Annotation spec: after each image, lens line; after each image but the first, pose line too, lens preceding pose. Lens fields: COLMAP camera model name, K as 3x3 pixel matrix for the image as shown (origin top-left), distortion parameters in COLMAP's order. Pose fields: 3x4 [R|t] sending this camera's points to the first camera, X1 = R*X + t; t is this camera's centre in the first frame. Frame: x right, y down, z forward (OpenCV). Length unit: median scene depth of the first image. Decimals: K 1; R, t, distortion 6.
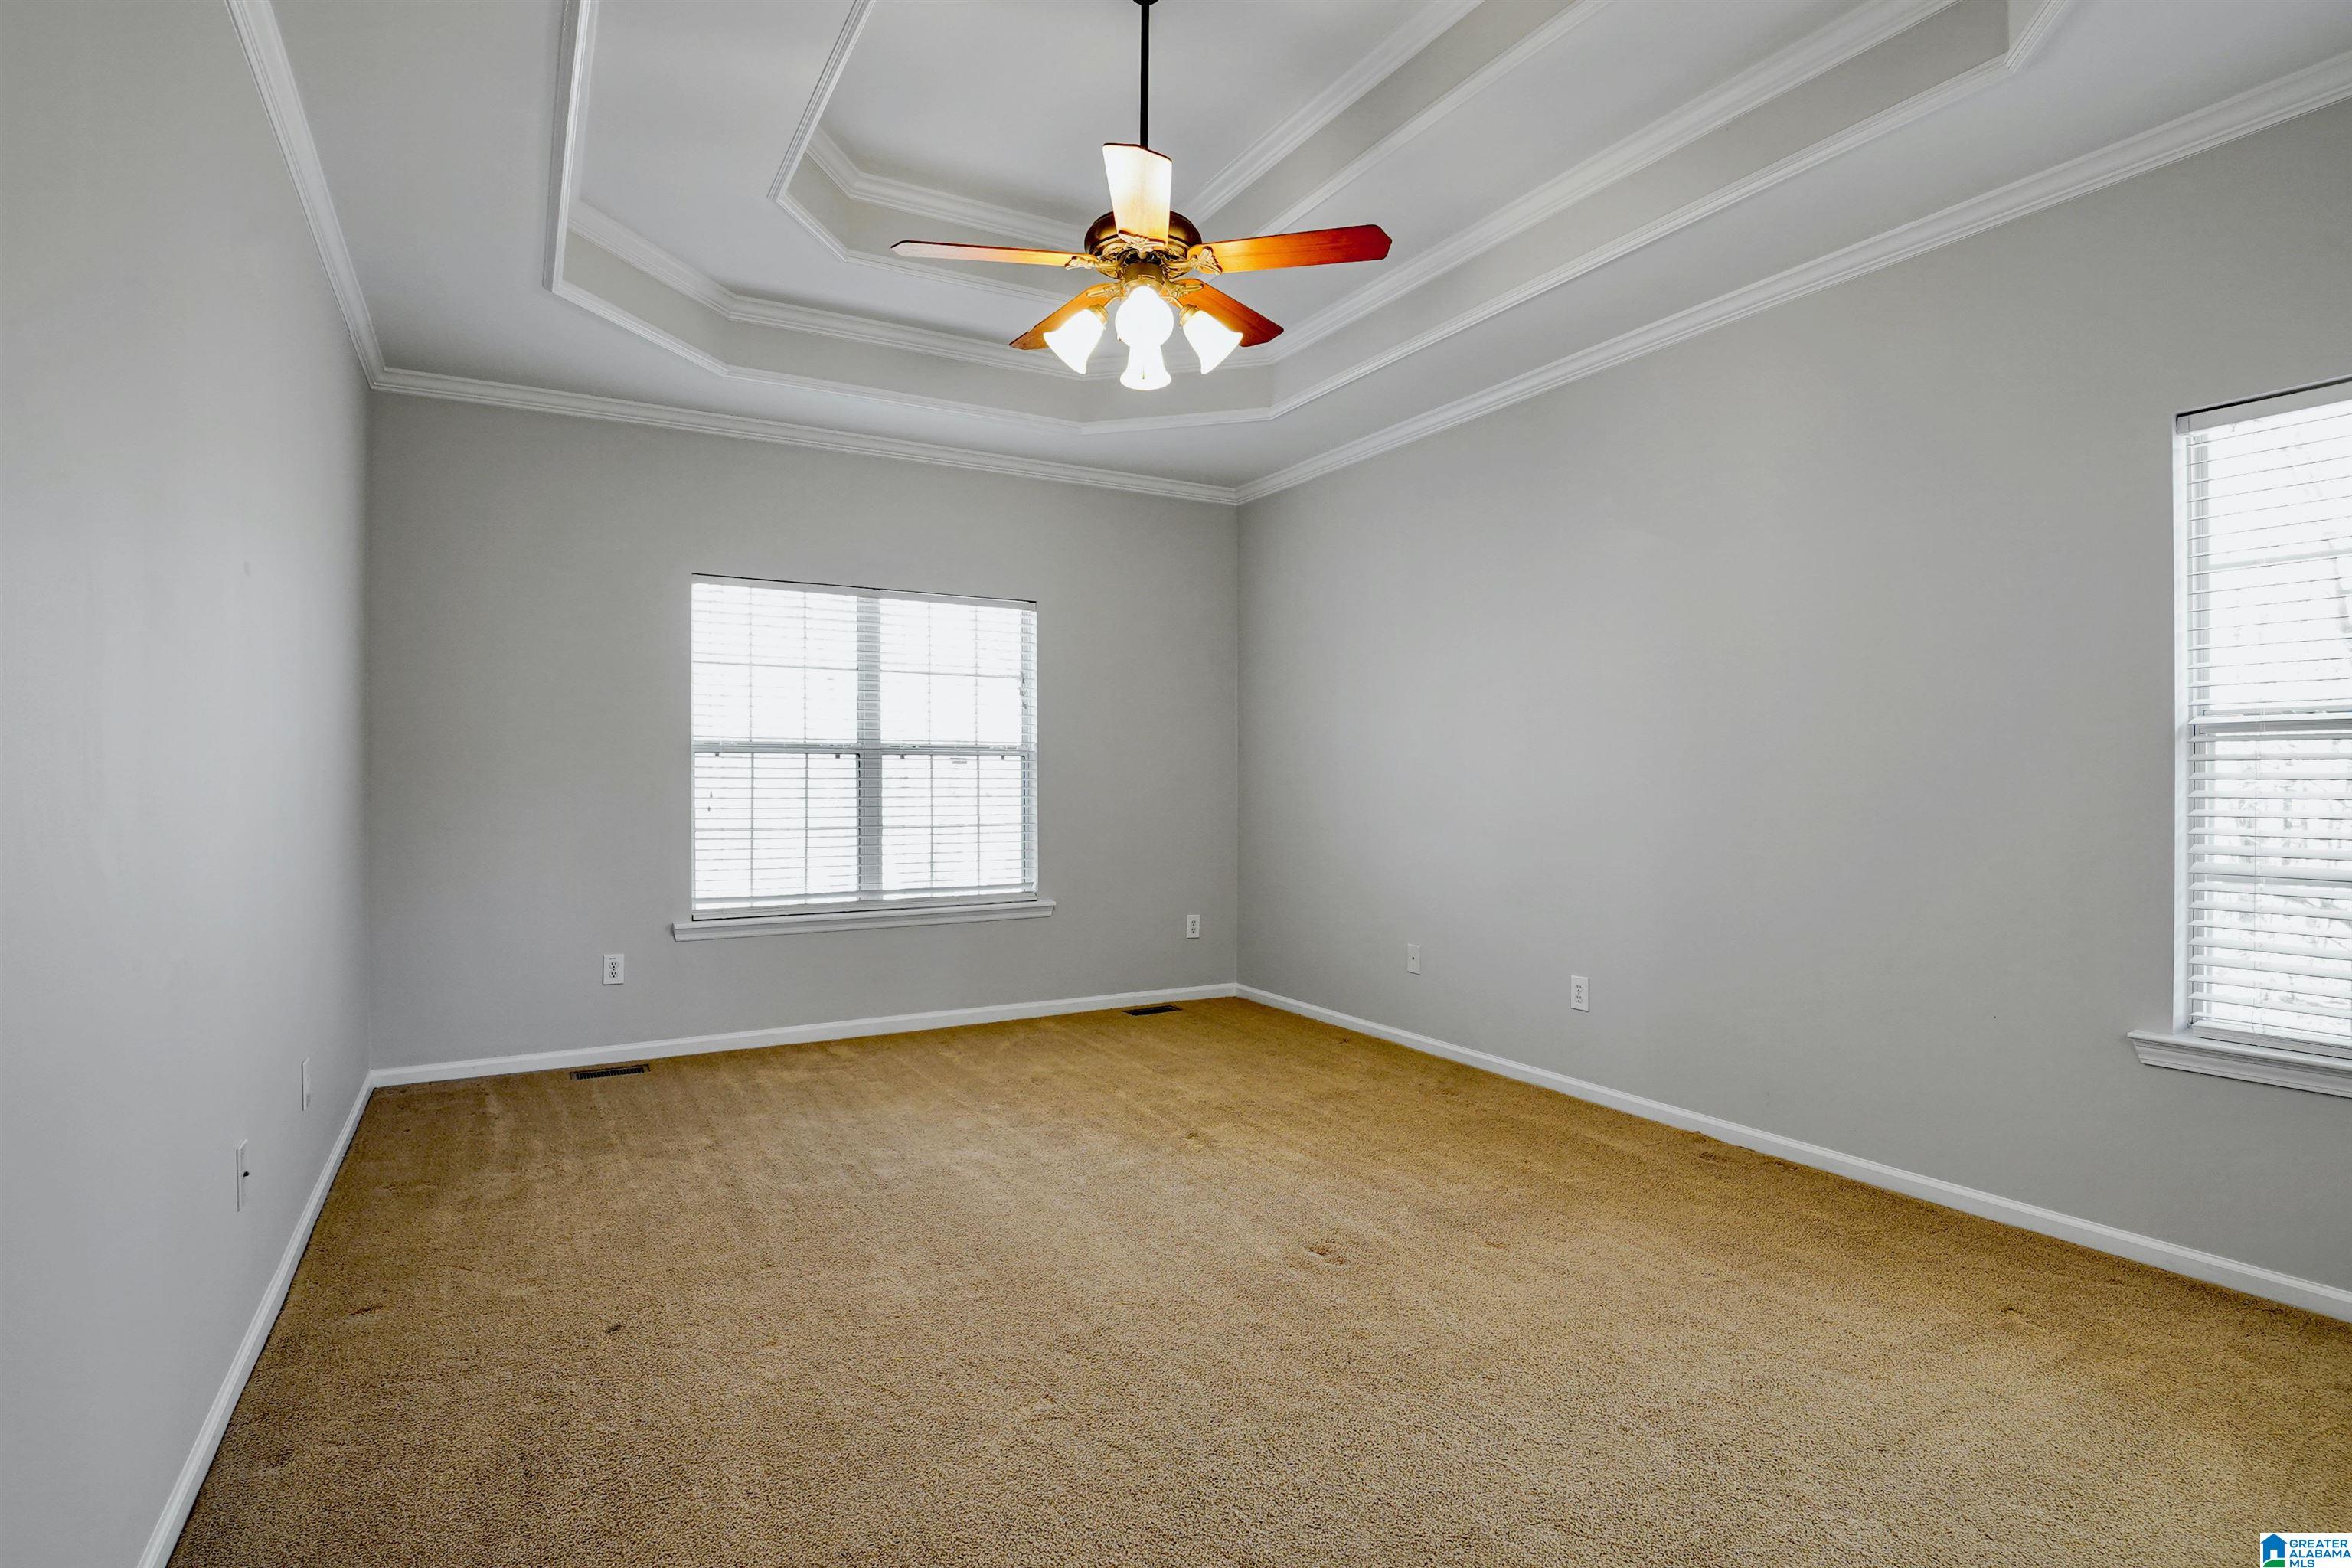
lens RADIAL K [[1147.0, 0, 1159.4], [0, 1147.0, 787.6], [0, 0, 1]] dist [-0.018719, 0.000720]
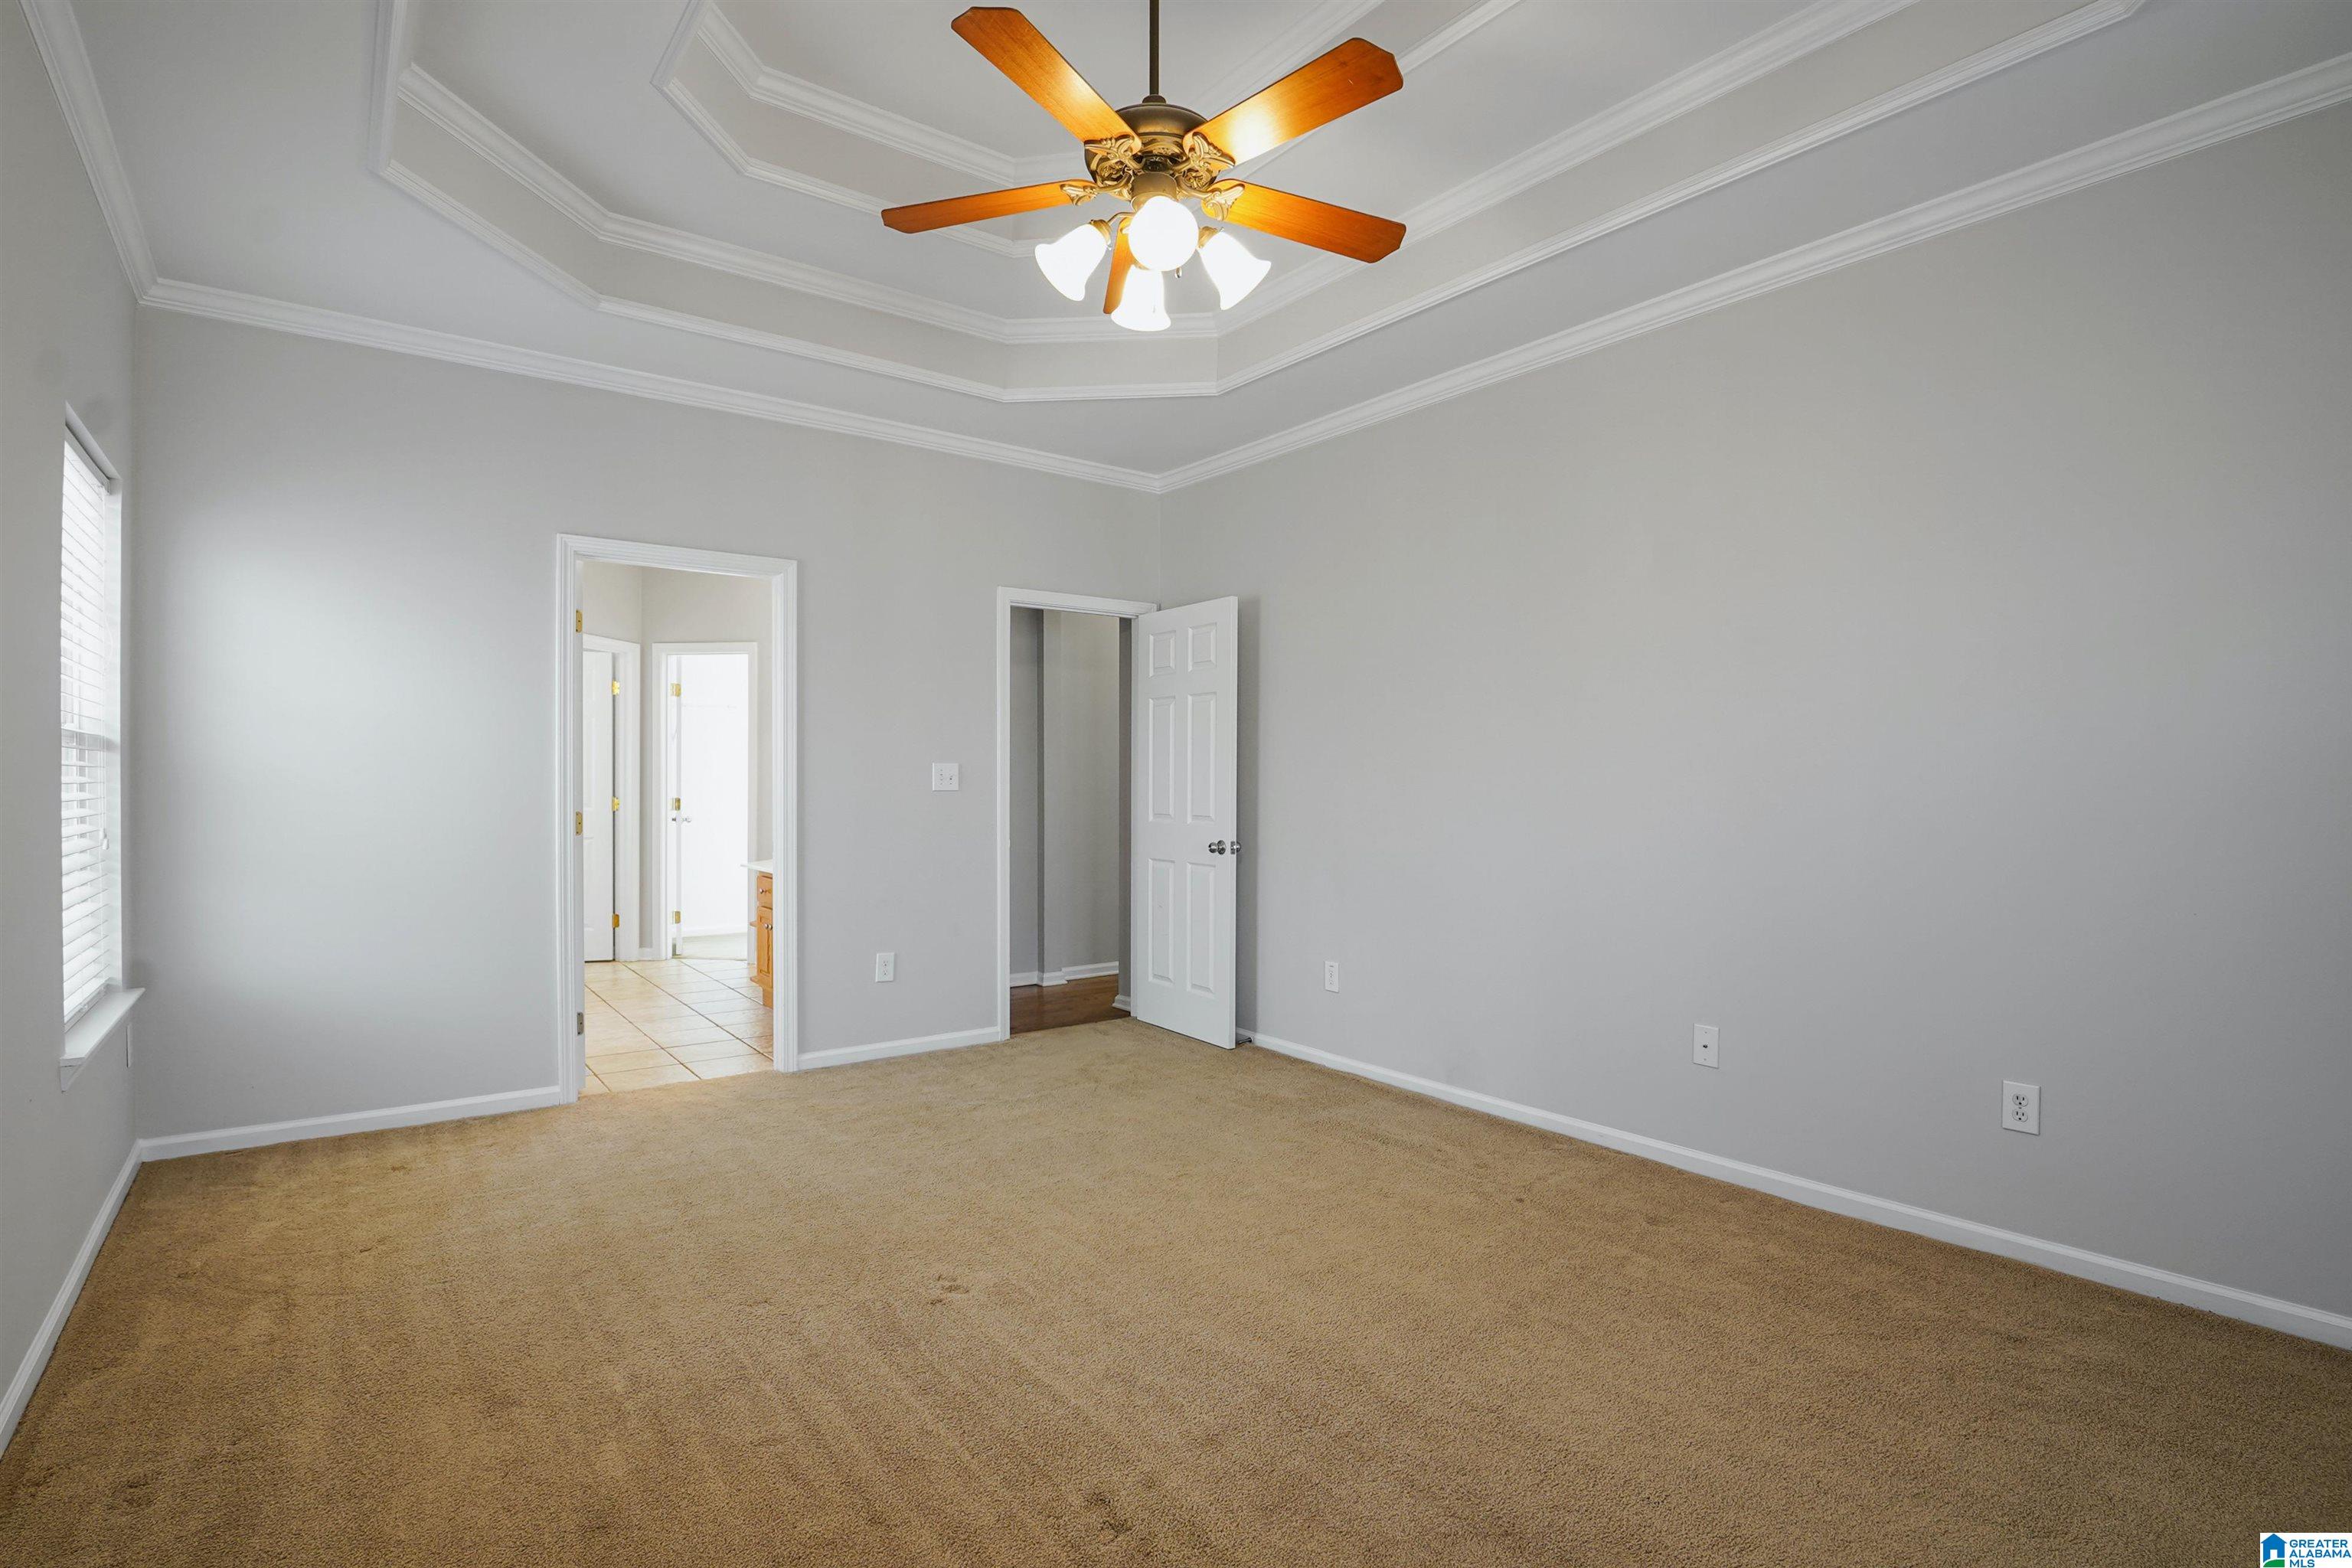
lens RADIAL K [[1159.2, 0, 1176.0], [0, 1159.2, 784.0], [0, 0, 1]] dist [-0.007652, -0.000846]
pose [[0.992979, 0.001378, 0.118286, -0.094200], [0.000256, 0.999905, -0.013794, -0.001470], [-0.118294, 0.013727, 0.992884, 0.165298]]
